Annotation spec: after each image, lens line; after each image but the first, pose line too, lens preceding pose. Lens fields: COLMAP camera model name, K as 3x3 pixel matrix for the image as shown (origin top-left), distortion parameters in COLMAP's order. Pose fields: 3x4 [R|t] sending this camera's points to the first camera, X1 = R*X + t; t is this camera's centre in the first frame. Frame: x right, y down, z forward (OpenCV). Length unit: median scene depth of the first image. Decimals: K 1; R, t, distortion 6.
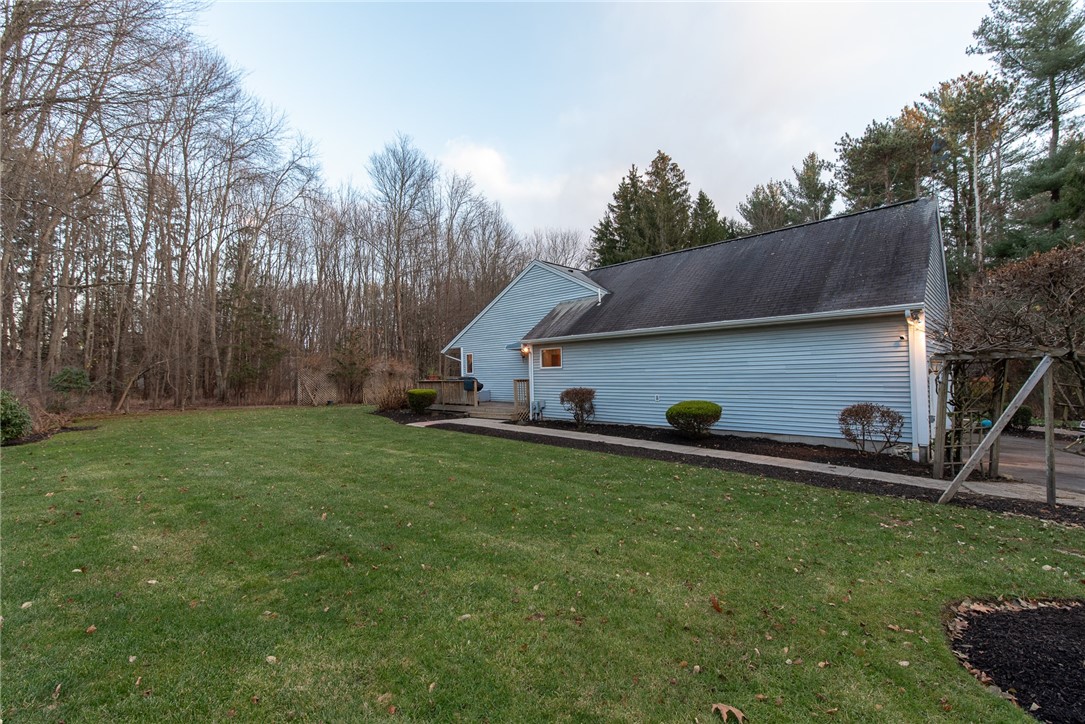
lens RADIAL K [[467.4, 0, 540.1], [0, 467.4, 363.1], [0, 0, 1]] dist [0.007553, -0.000632]
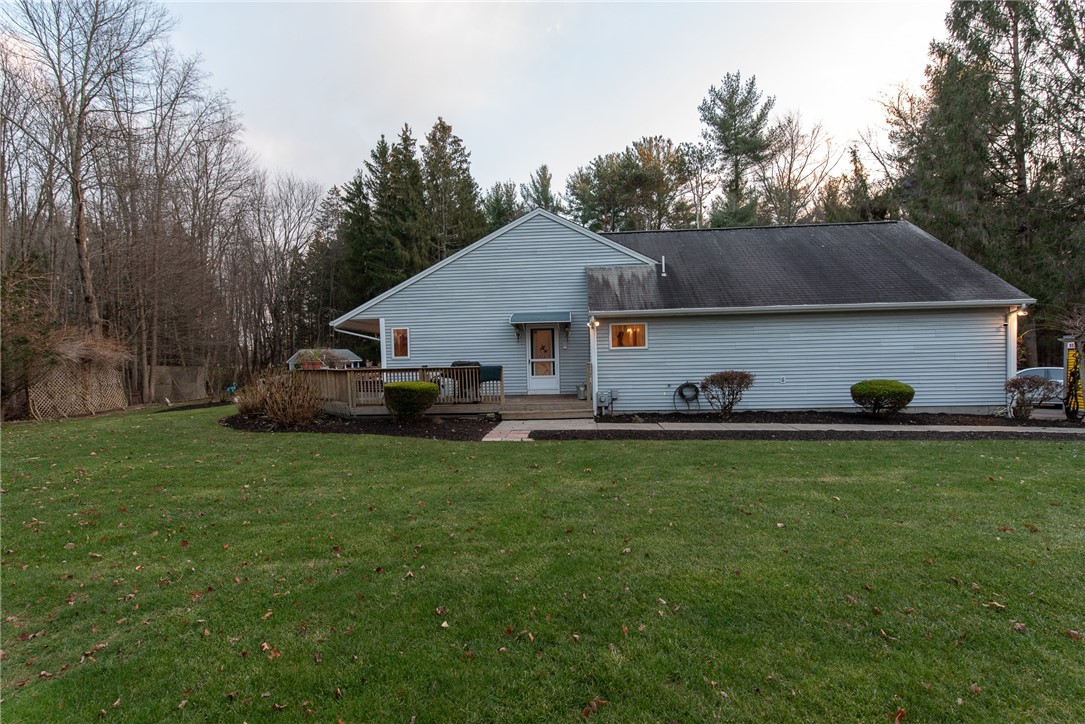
lens RADIAL K [[467.4, 0, 542.5], [0, 467.4, 360.4], [0, 0, 1]] dist [0.007553, -0.000632]
pose [[0.762504, -0.008367, 0.646930, -0.586620], [-0.006827, 0.999757, 0.020978, 0.014486], [-0.646948, -0.020413, 0.762261, 0.466362]]
